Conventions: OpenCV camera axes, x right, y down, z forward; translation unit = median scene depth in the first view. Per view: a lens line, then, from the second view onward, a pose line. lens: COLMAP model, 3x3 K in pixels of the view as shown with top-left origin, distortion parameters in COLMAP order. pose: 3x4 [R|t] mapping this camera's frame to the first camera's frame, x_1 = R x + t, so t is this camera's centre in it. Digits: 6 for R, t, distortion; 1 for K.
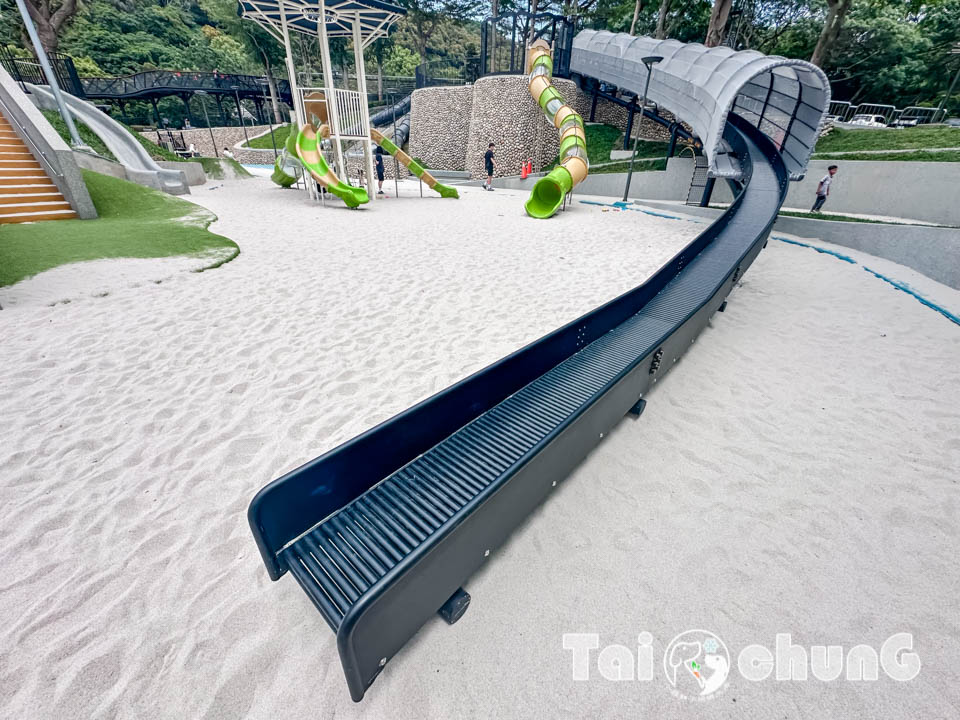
lens RADIAL K [[384.0, 0, 480.0], [0, 384.0, 360.0], [0, 0, 1]] dist [-0.002548, 0.000129]
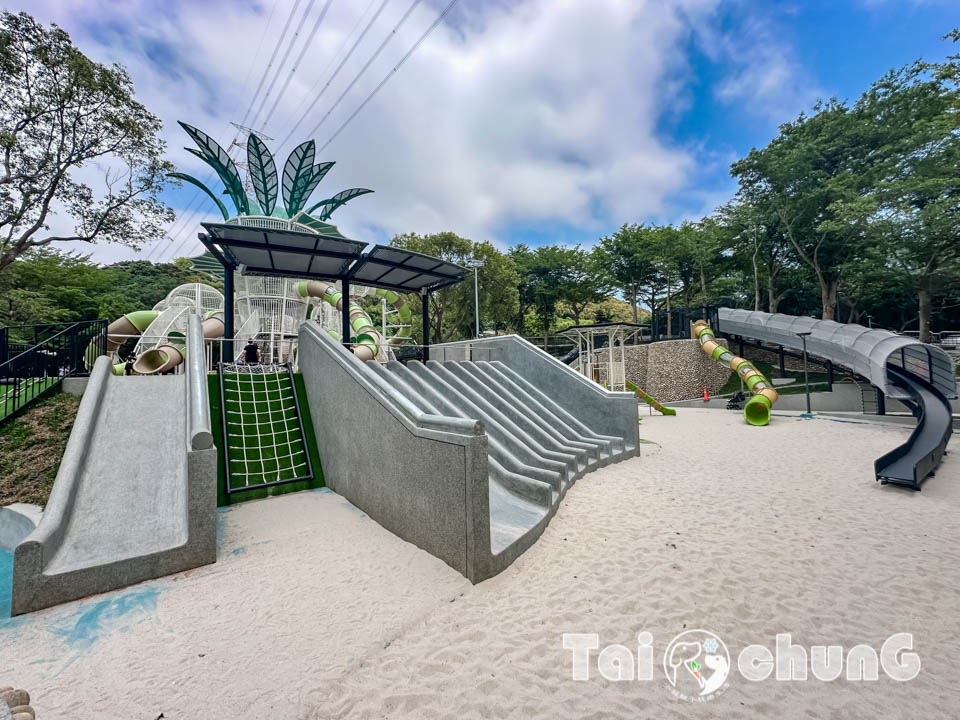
lens RADIAL K [[377.5, 0, 485.2], [0, 377.5, 360.8], [0, 0, 1]] dist [0.000128, 0.000153]
pose [[0.967404, -0.070609, -0.243196, -0.420820], [-0.064365, 0.860247, -0.505799, 0.200466], [0.244923, 0.504965, 0.827661, -0.540900]]
